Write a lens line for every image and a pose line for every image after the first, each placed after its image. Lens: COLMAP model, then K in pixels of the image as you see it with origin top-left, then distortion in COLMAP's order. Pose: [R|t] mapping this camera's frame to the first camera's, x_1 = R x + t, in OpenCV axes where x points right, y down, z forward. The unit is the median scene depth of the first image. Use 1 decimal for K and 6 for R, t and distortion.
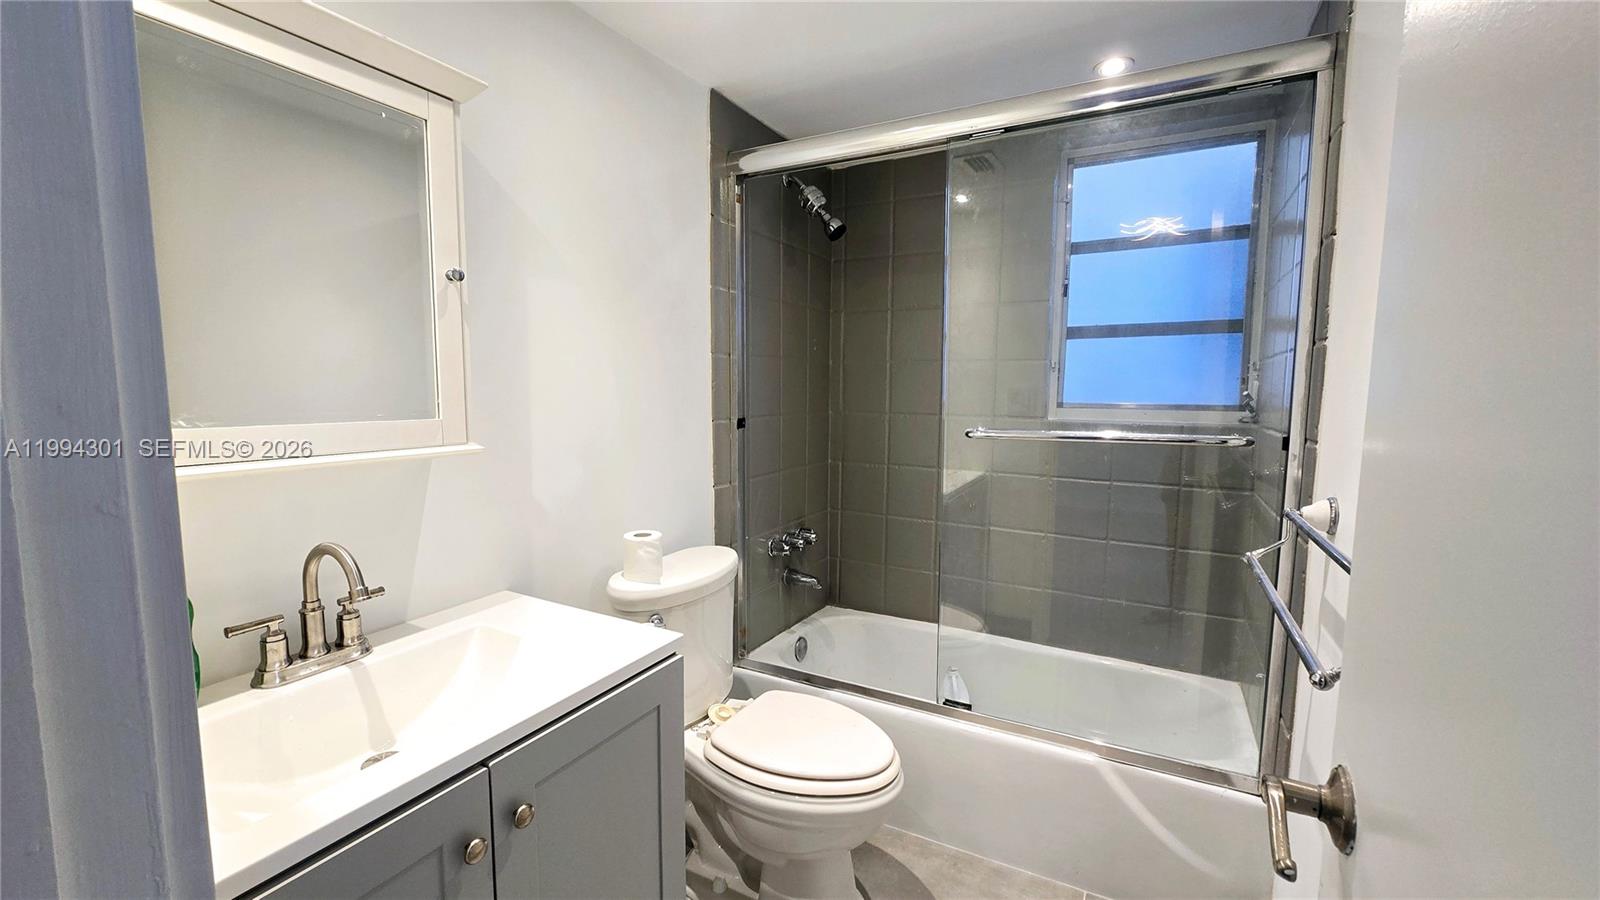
lens RADIAL K [[651.9, 0, 800.0], [0, 651.9, 450.0], [0, 0, 1]] dist [-0.001071, -0.000087]
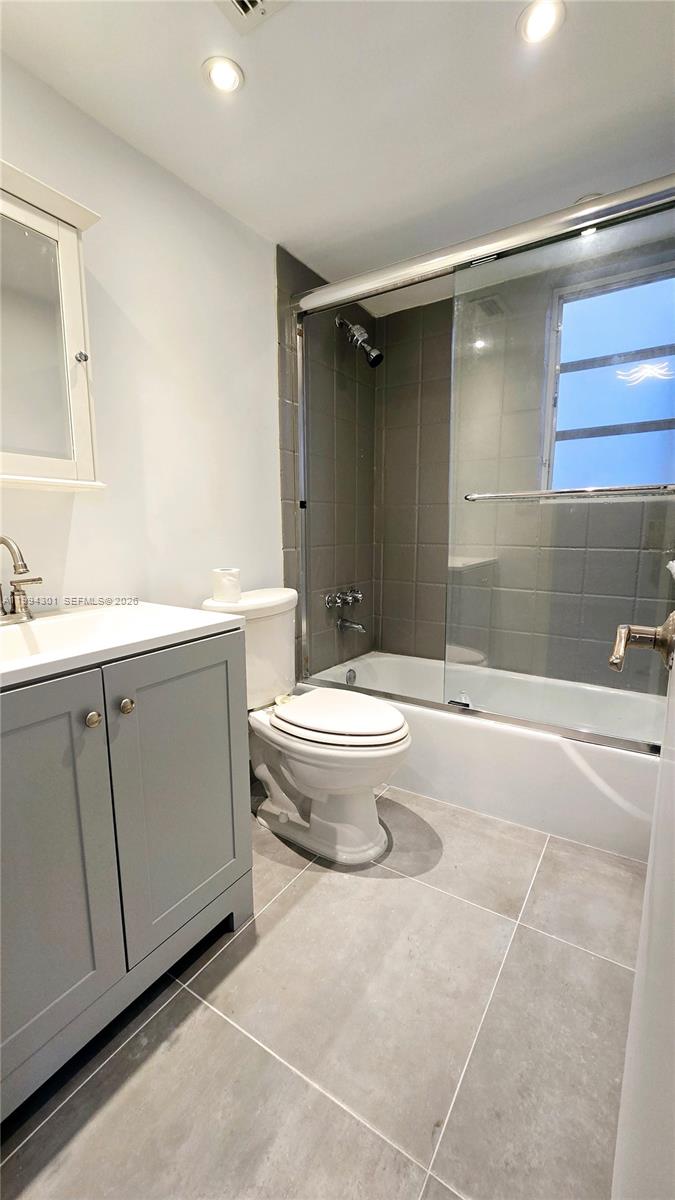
lens RADIAL K [[488.9, 0, 331.6], [0, 488.9, 603.5], [0, 0, 1]] dist [-0.001071, -0.000087]
pose [[0.996649, 0.003092, -0.081736, 0.057106], [0.001491, 0.998432, 0.055957, 0.118615], [0.081781, -0.055892, 0.995082, -0.023876]]
